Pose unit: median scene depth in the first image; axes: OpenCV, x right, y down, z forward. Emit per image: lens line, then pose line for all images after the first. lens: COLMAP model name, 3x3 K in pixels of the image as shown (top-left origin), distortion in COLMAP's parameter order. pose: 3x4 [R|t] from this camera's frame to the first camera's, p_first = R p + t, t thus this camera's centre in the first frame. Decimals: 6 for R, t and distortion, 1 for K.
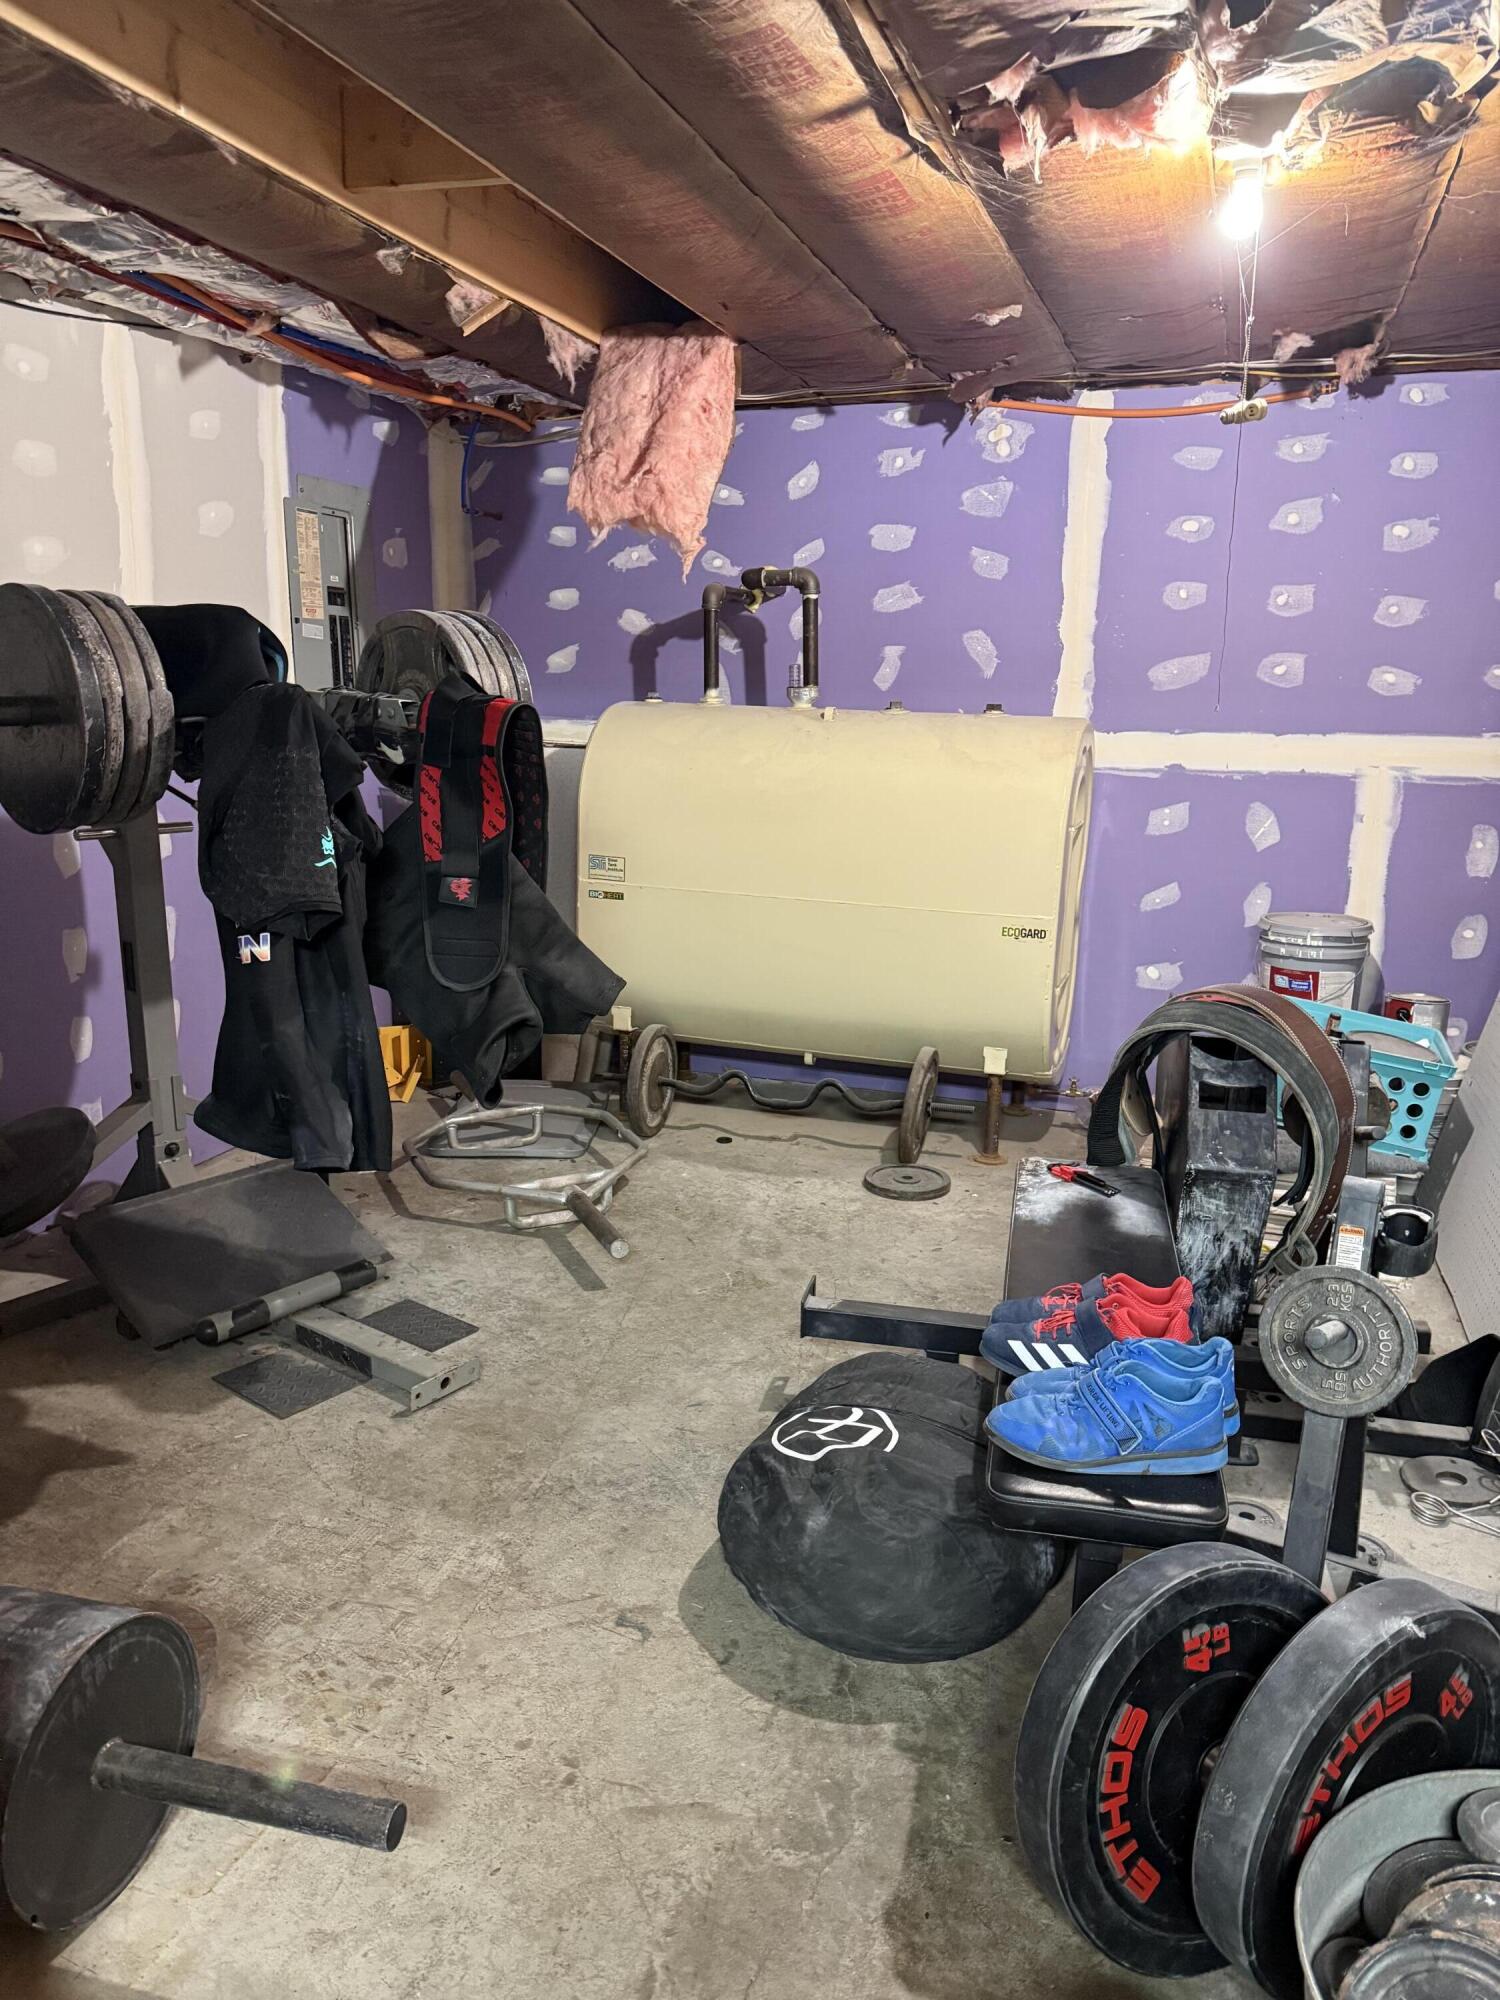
lens RADIAL K [[1433.8, 0, 757.0], [0, 1433.8, 1003.5], [0, 0, 1]] dist [-0.029739, 0.000754]
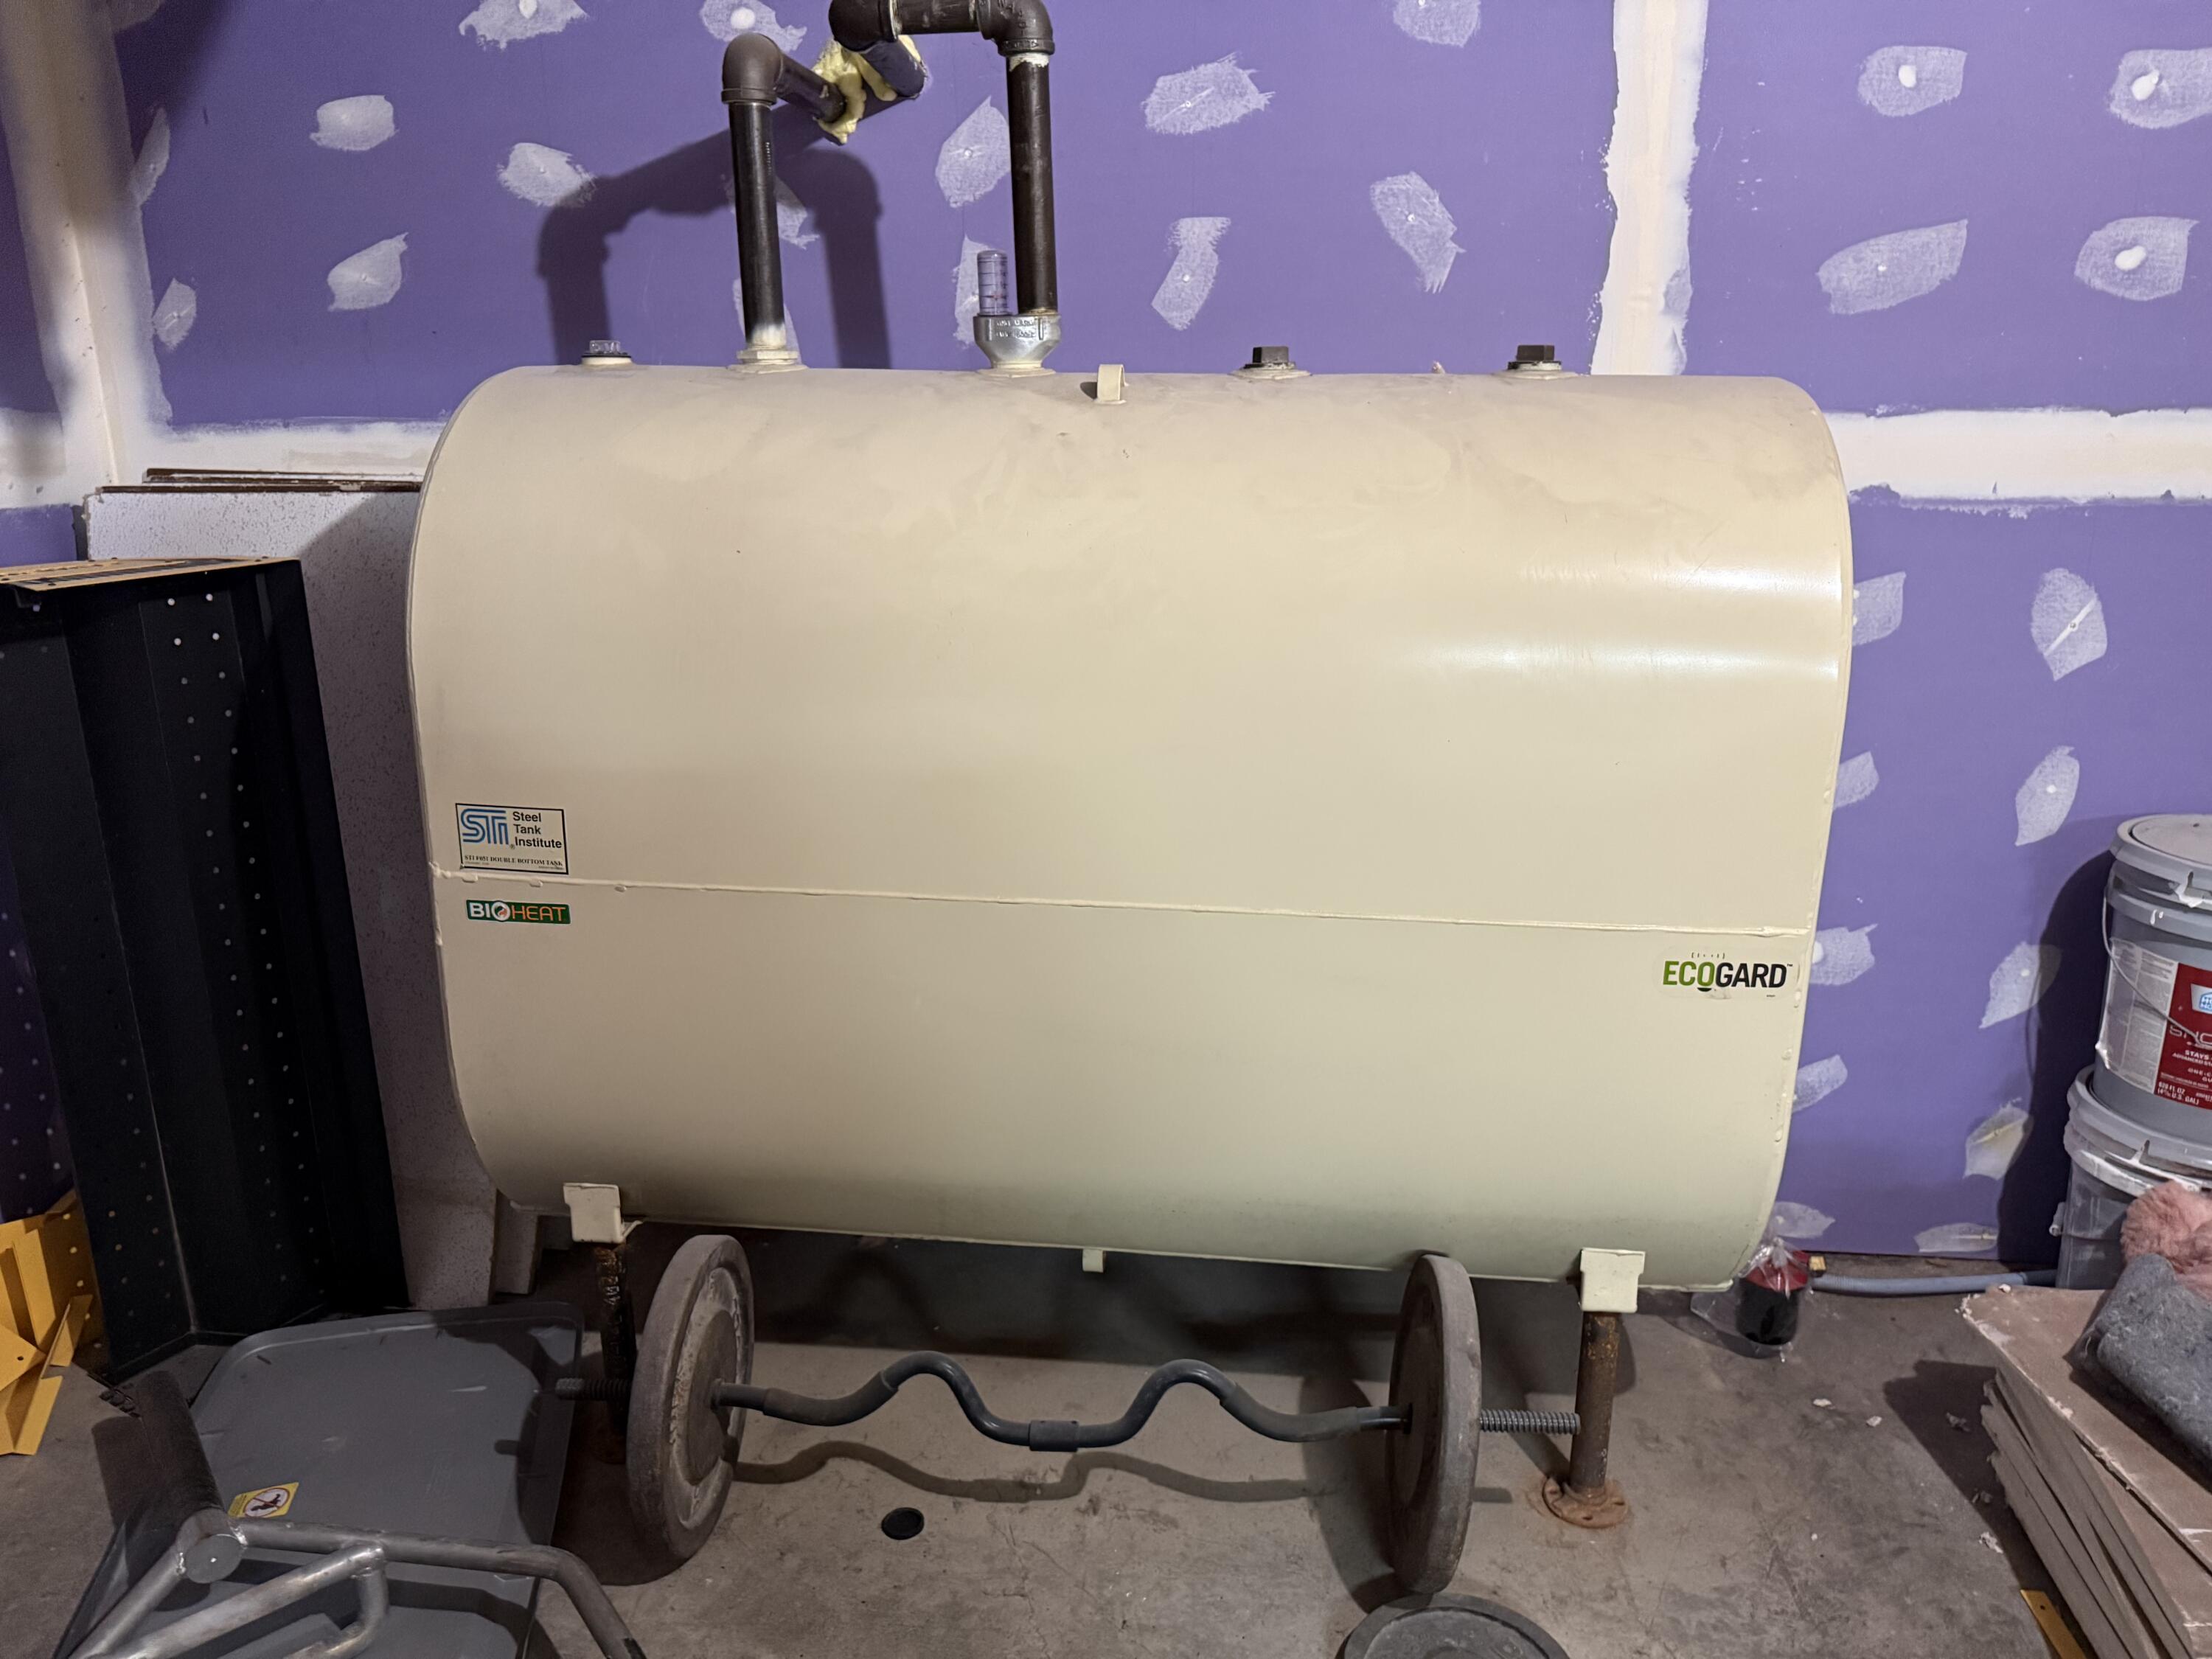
lens RADIAL K [[1585.8, 0, 1095.2], [0, 1585.8, 822.1], [0, 0, 1]] dist [-0.029739, 0.000754]
pose [[0.974660, -0.080347, 0.208766, -0.044651], [0.068827, 0.995708, 0.061880, -0.111072], [-0.212841, -0.045943, 0.976006, 0.576602]]
